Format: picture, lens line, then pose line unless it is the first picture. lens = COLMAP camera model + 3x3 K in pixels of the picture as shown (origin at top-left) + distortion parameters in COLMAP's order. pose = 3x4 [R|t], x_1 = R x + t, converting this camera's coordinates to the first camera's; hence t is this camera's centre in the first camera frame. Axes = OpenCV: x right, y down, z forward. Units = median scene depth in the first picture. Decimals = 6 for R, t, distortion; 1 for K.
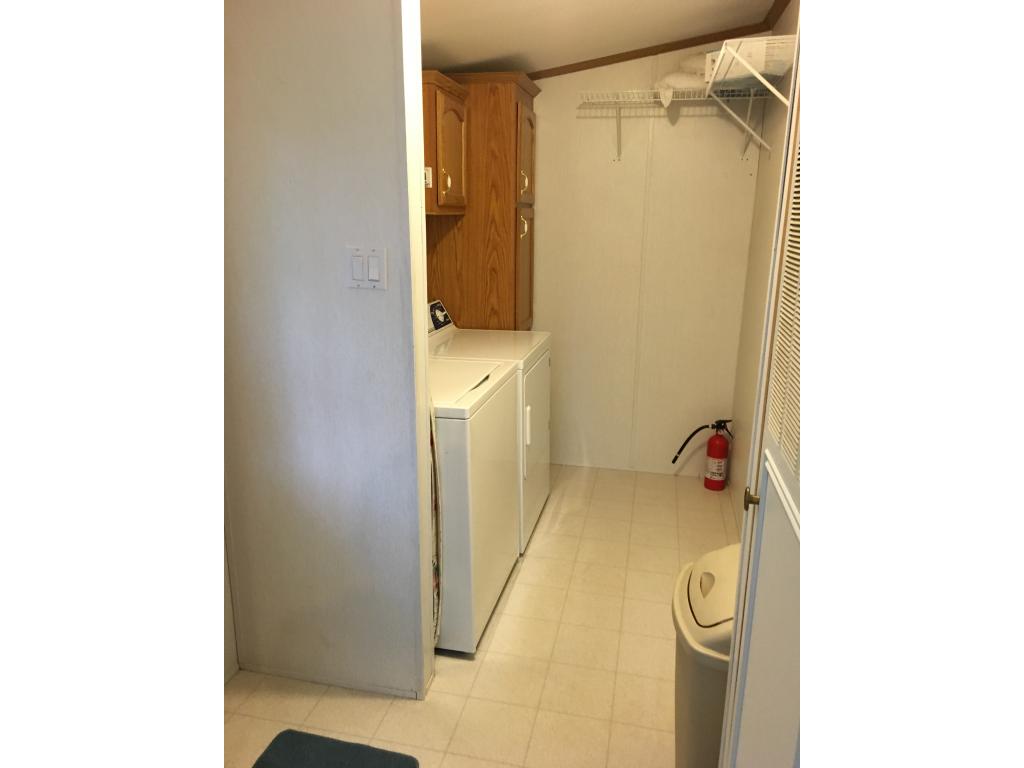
lens RADIAL K [[651.2, 0, 514.7], [0, 651.2, 378.8], [0, 0, 1]] dist [0.078349, -0.094143]
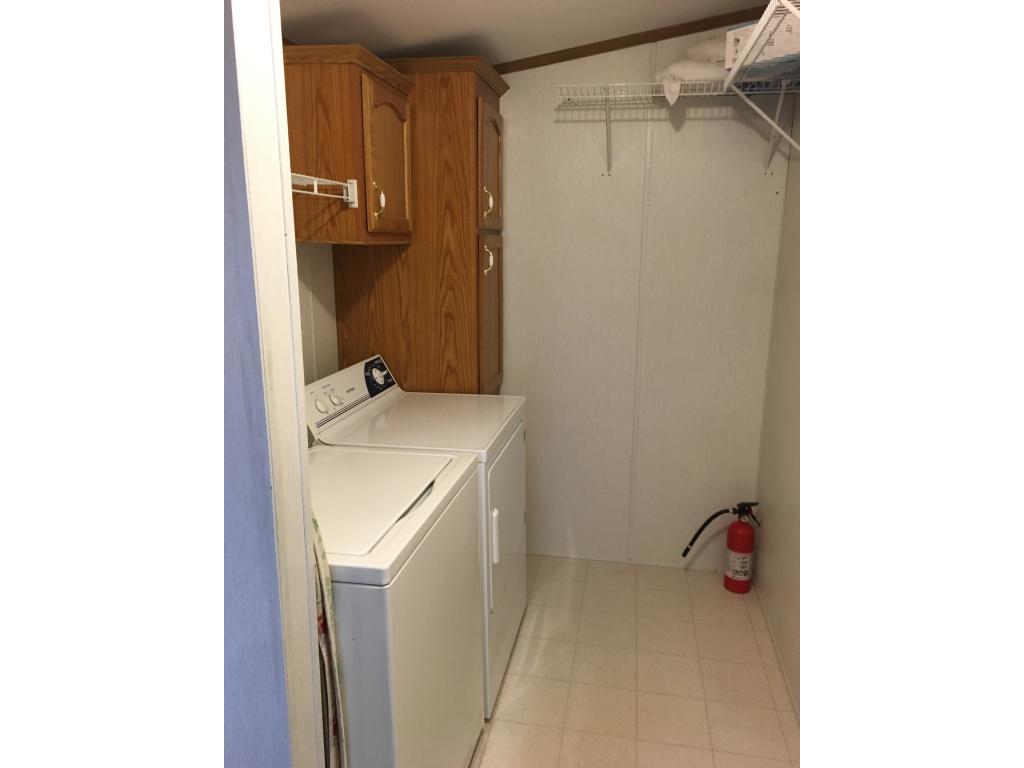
lens RADIAL K [[651.2, 0, 514.7], [0, 651.2, 378.8], [0, 0, 1]] dist [0.078349, -0.094143]
pose [[0.999311, -0.010831, 0.035500, 0.015942], [0.012214, 0.999165, -0.038993, -0.062778], [-0.035048, 0.039399, 0.998609, 0.240594]]
